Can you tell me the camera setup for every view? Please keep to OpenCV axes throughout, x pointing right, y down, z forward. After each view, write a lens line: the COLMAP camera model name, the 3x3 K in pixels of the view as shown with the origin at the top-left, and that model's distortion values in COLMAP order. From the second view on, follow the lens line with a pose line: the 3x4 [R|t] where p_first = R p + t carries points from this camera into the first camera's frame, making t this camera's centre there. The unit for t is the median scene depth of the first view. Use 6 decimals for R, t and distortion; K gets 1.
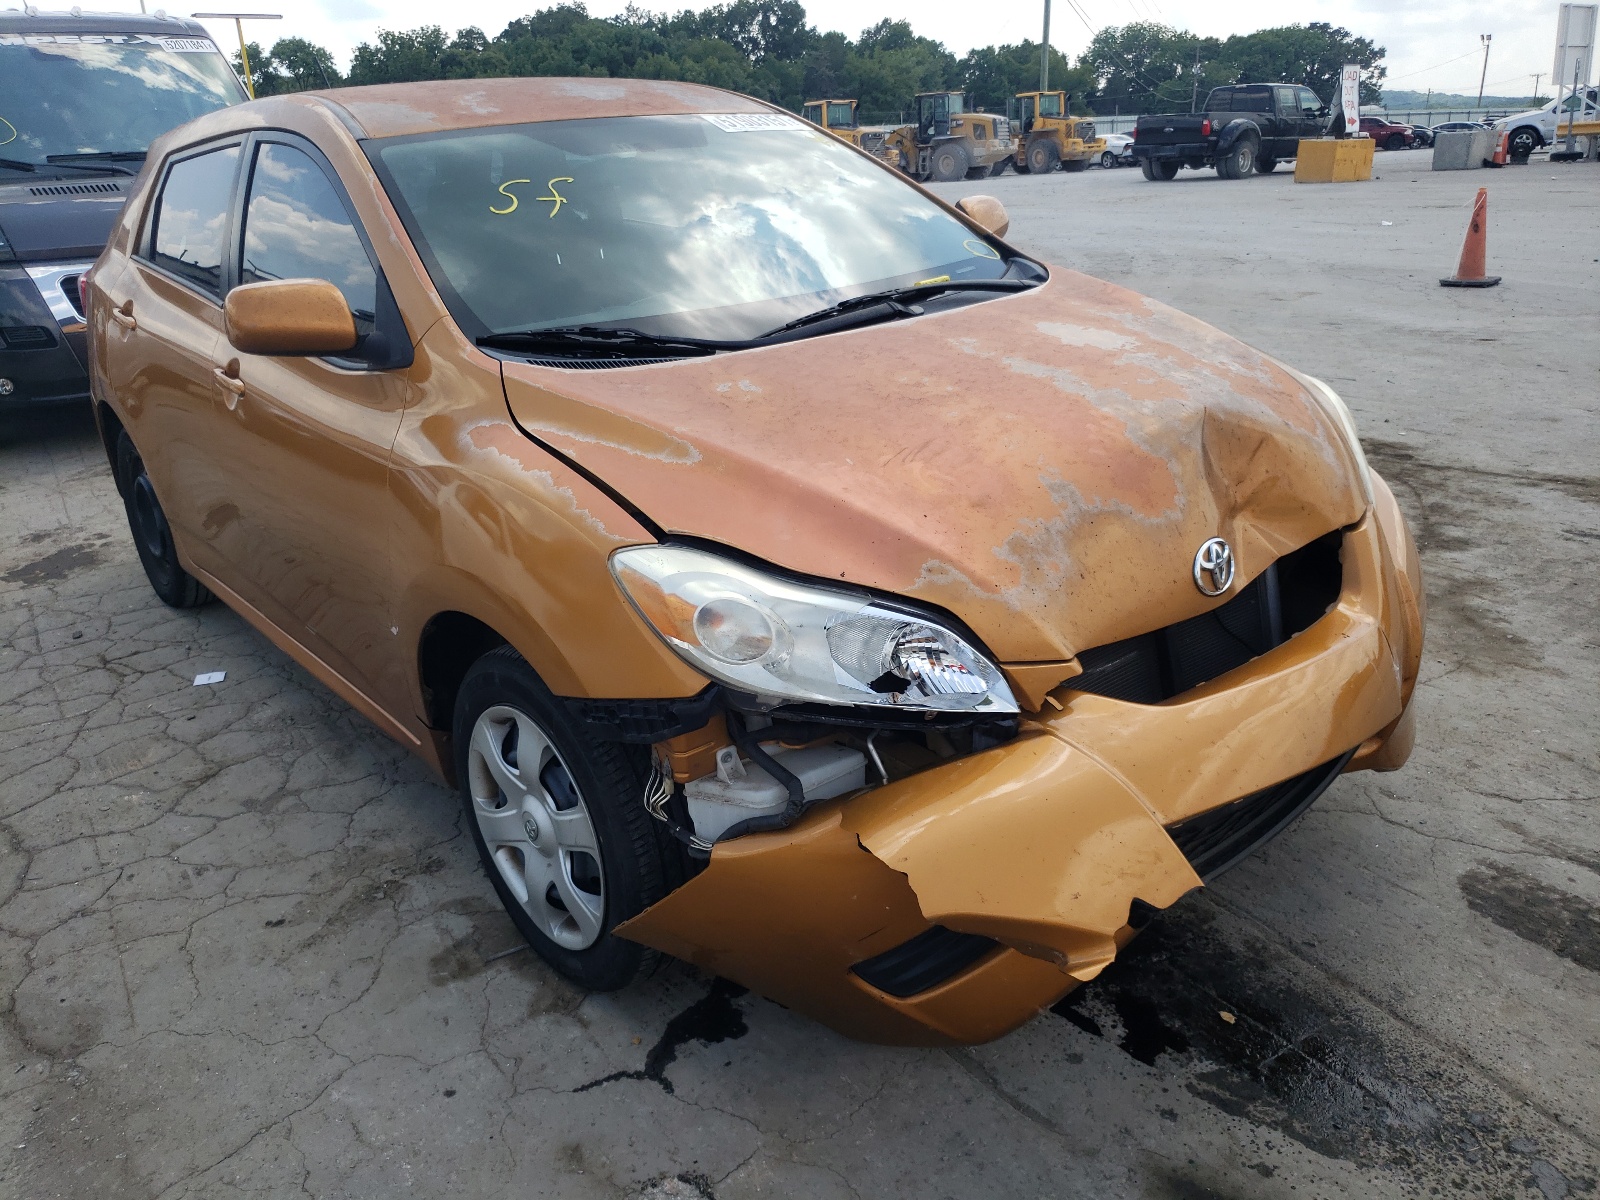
lens RADIAL K [[1255.0, 0, 792.0], [0, 1255.0, 591.2], [0, 0, 1]] dist [-0.012912, 0.046234]
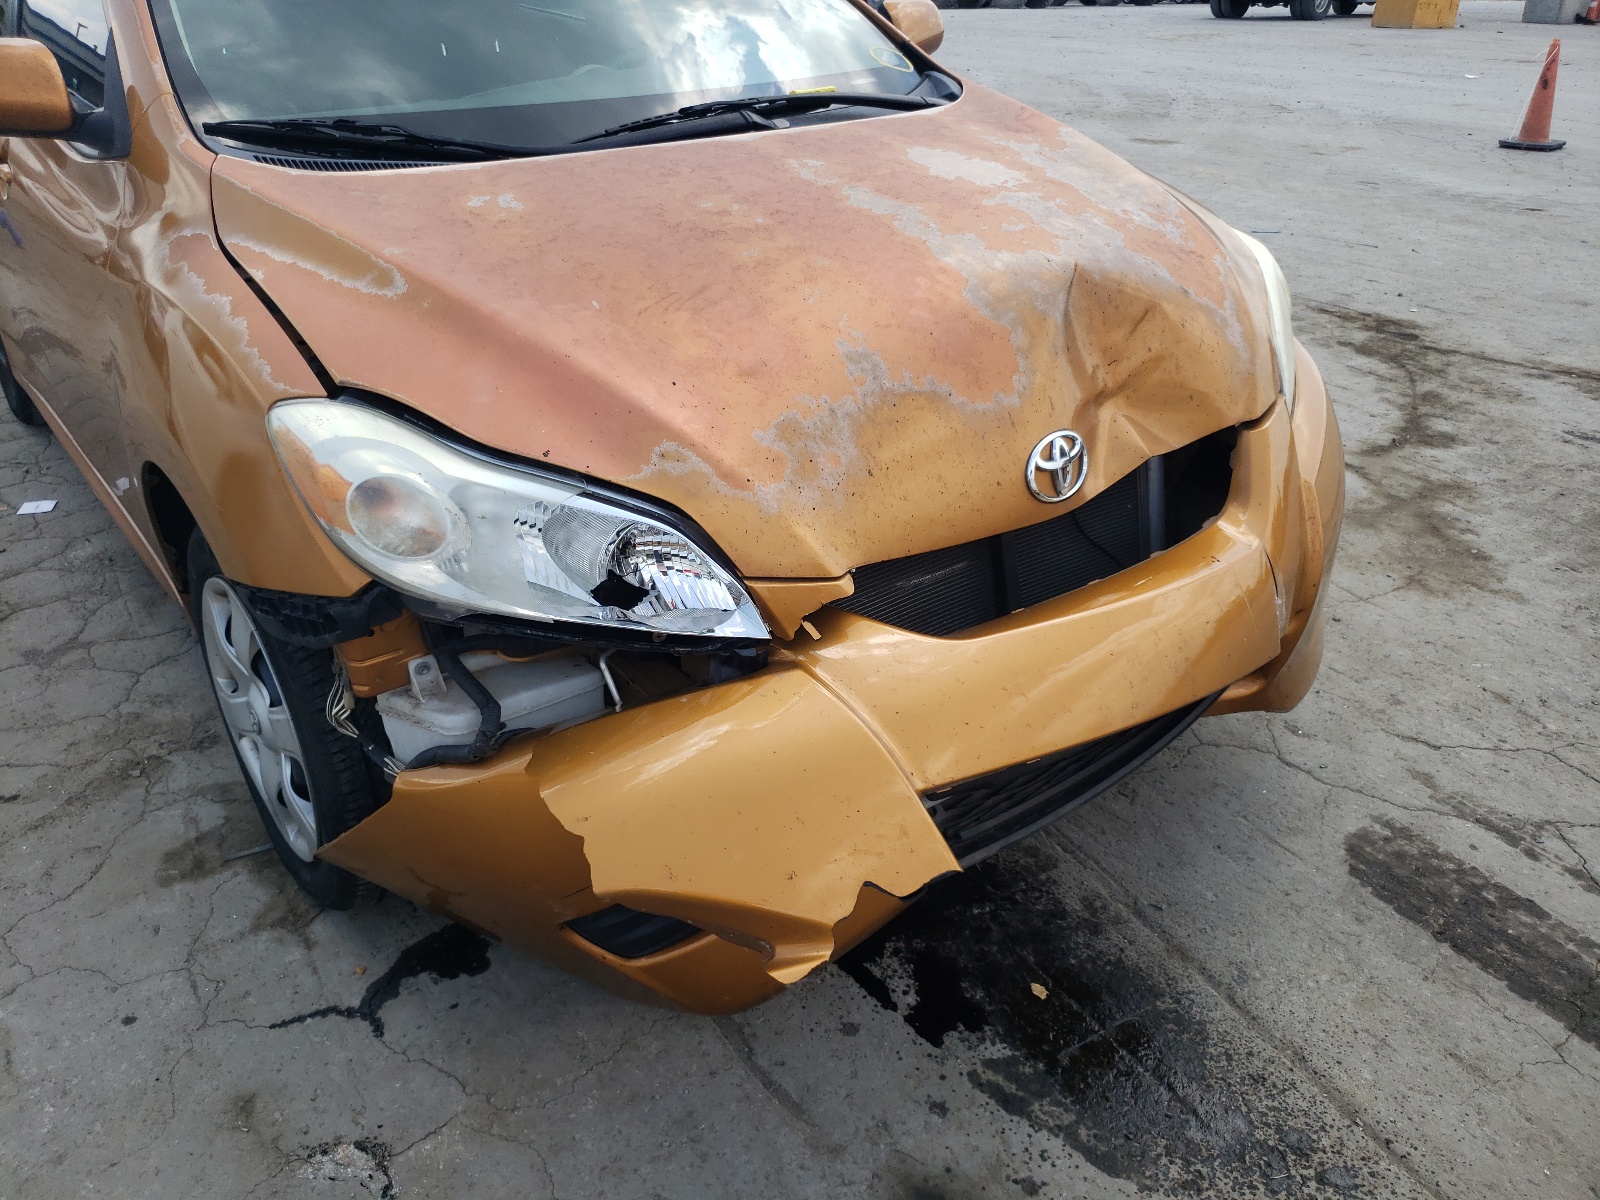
lens RADIAL K [[1255.0, 0, 795.4], [0, 1255.0, 596.3], [0, 0, 1]] dist [-0.012912, 0.046234]
pose [[0.998004, 0.062027, -0.011844, 0.173568], [-0.059995, 0.989875, 0.128642, -0.029378], [0.019704, -0.127674, 0.991620, 0.176374]]
